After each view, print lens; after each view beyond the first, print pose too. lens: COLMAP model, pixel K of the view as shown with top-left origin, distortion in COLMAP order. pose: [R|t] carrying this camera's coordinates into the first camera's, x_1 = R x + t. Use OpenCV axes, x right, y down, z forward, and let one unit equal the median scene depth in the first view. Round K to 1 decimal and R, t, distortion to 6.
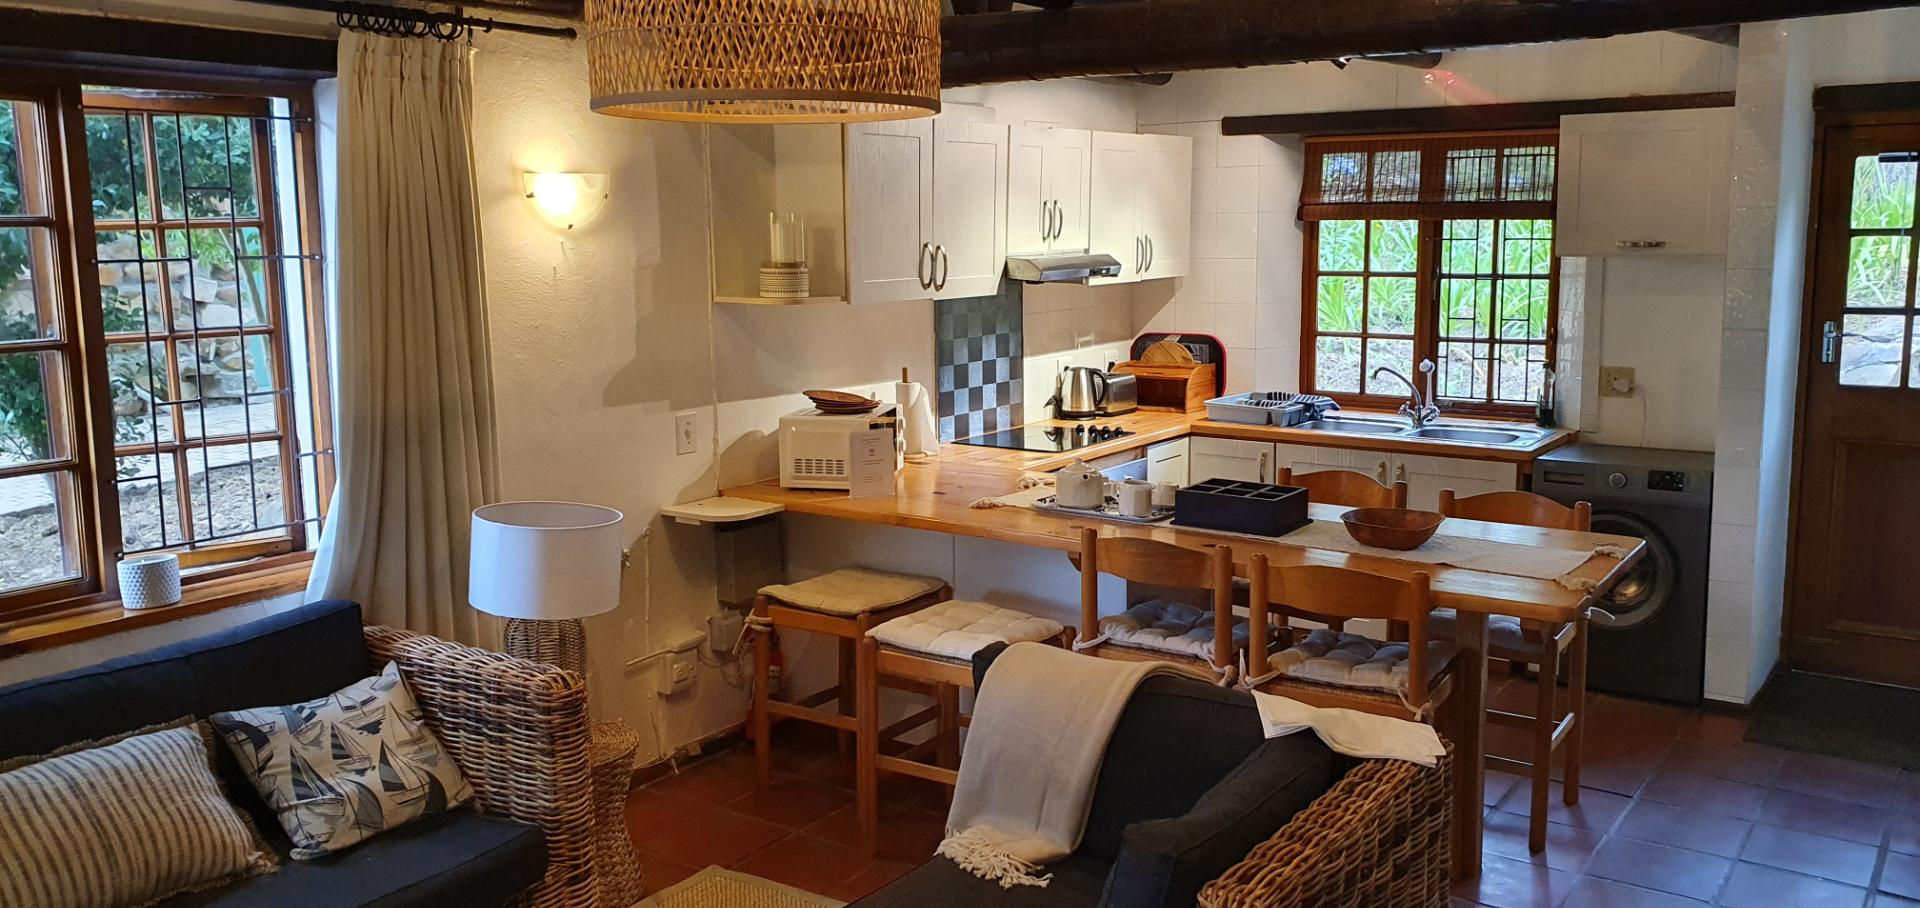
lens RADIAL K [[1494.3, 0, 943.2], [0, 1494.3, 447.5], [0, 0, 1]] dist [0.047513, -0.043586]
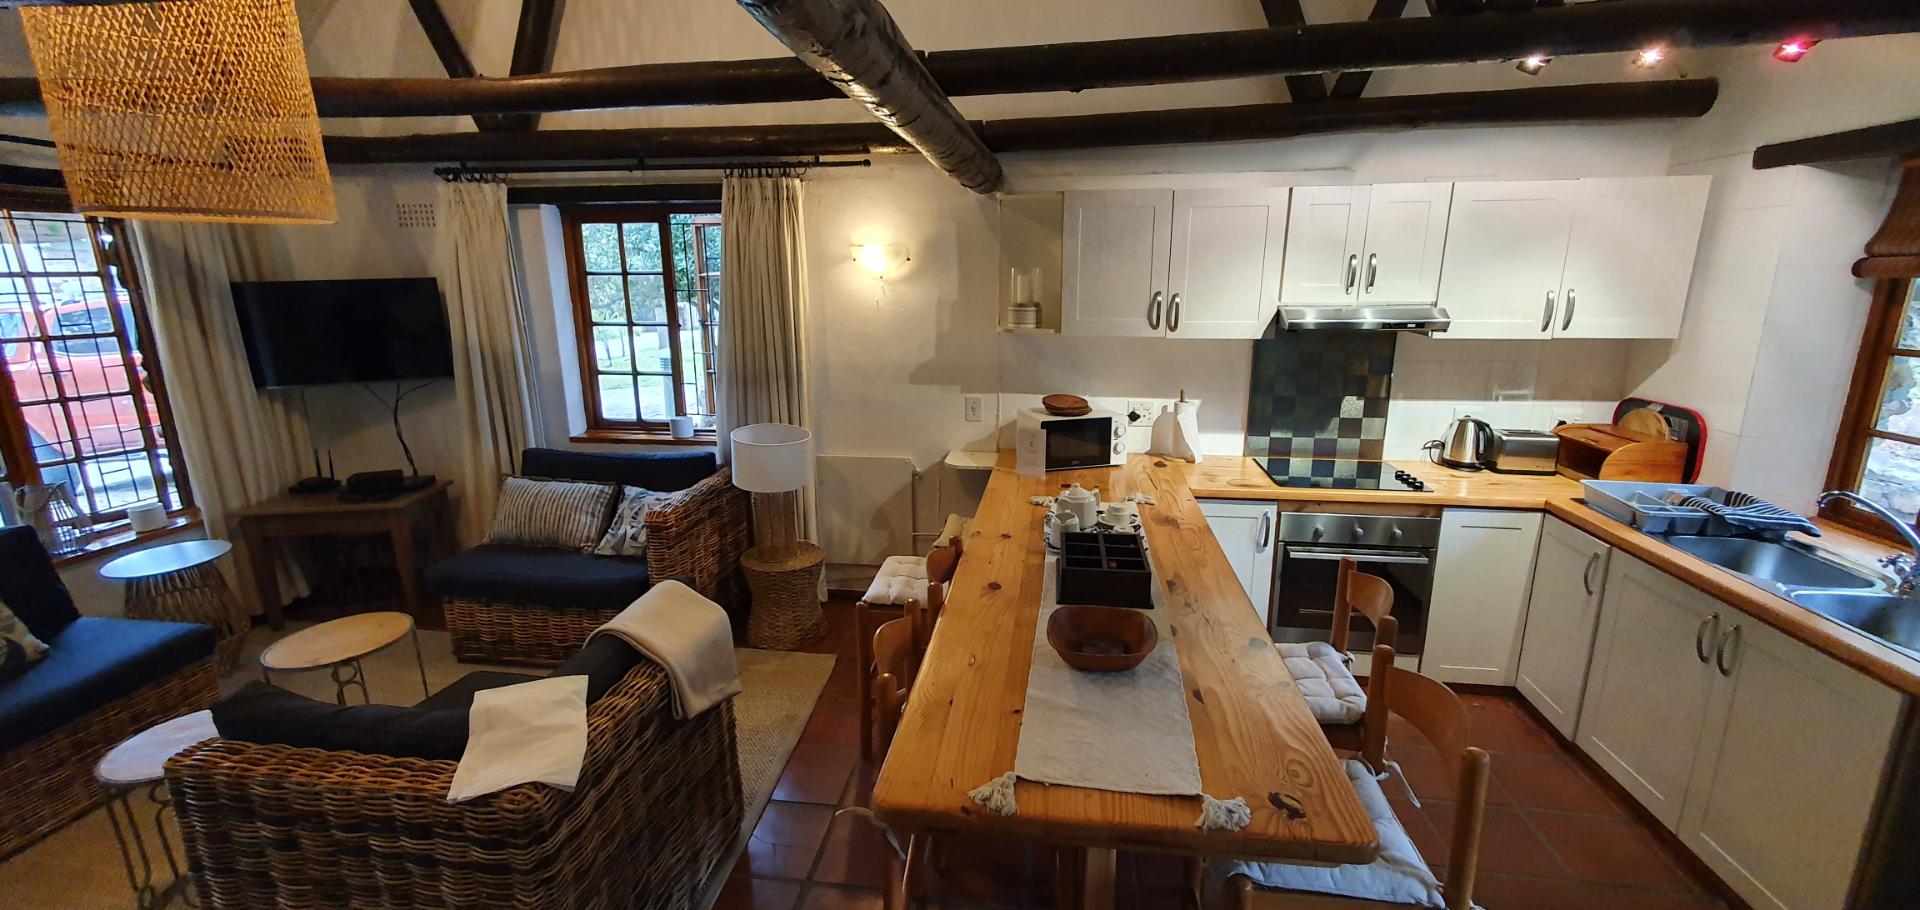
lens RADIAL K [[758.9, 0, 957.3], [0, 758.9, 443.9], [0, 0, 1]] dist [0.011006, 0.000035]
pose [[0.460979, 0.206615, -0.863023, 0.566501], [-0.133741, 0.977585, 0.162605, -0.109906], [0.877275, 0.040465, 0.478279, 0.645165]]
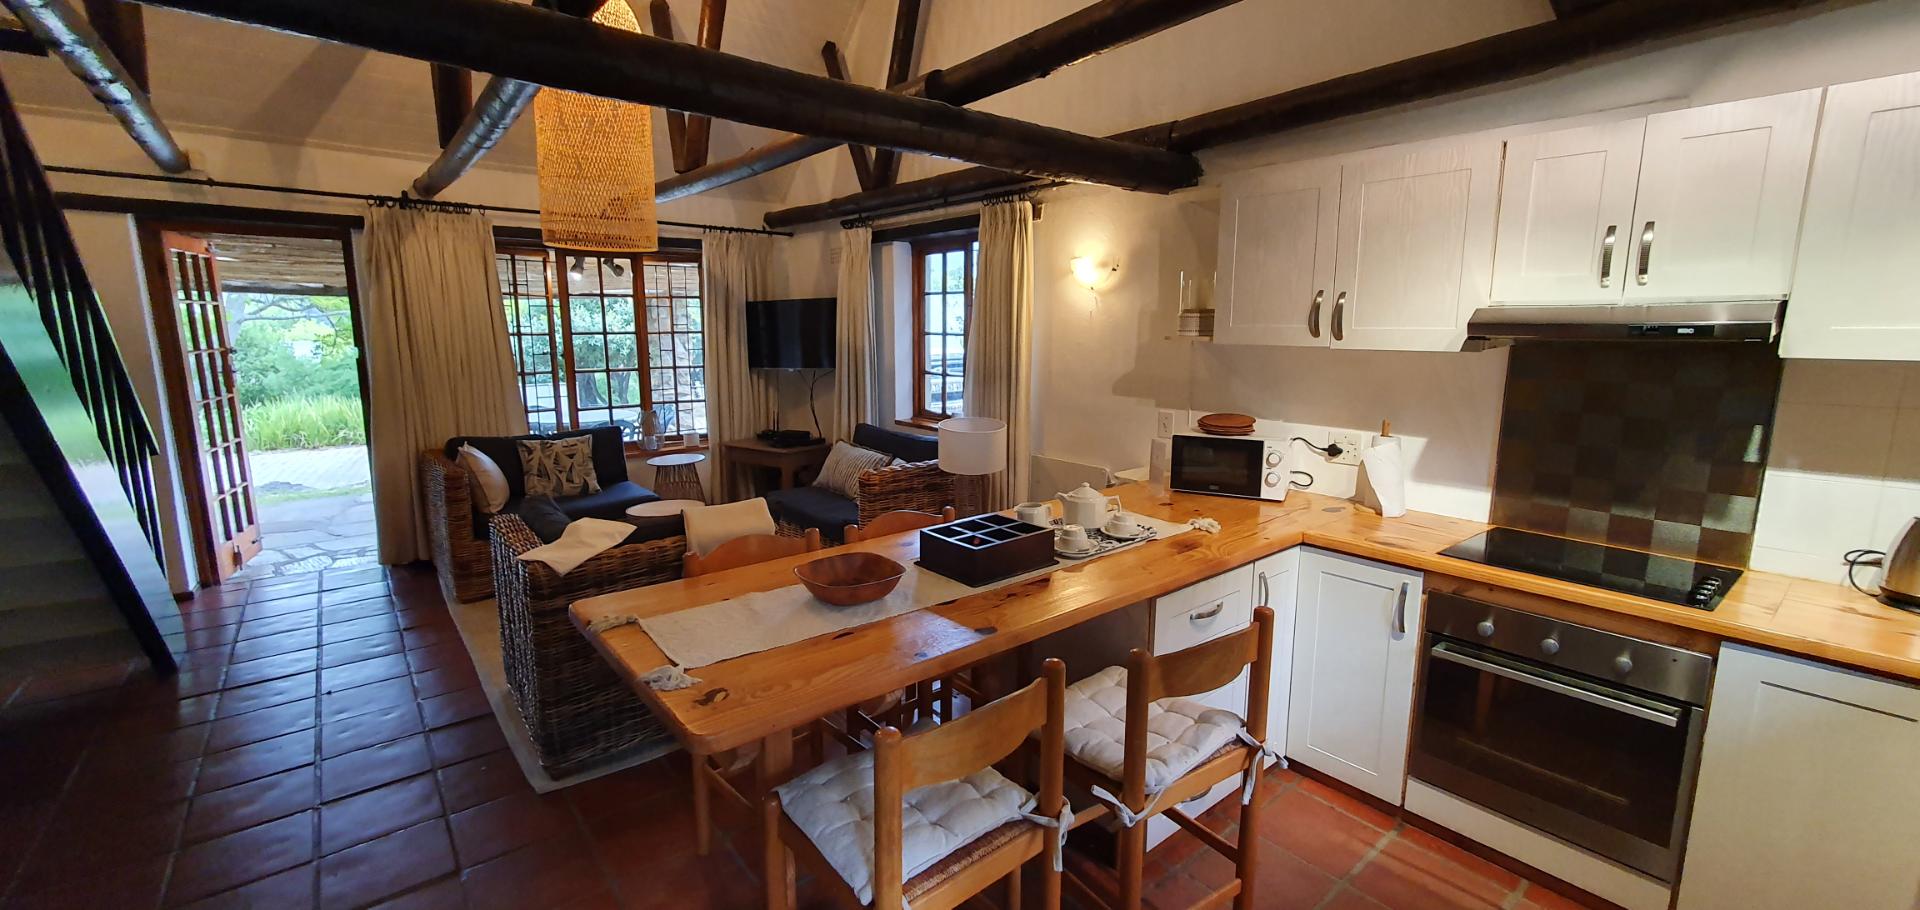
lens RADIAL K [[758.9, 0, 951.4], [0, 758.9, 445.1], [0, 0, 1]] dist [0.011006, 0.000035]
pose [[-0.258146, 0.165978, -0.951741, 0.660067], [-0.144492, 0.967418, 0.207903, -0.125944], [0.955240, 0.191188, -0.225753, 1.044754]]
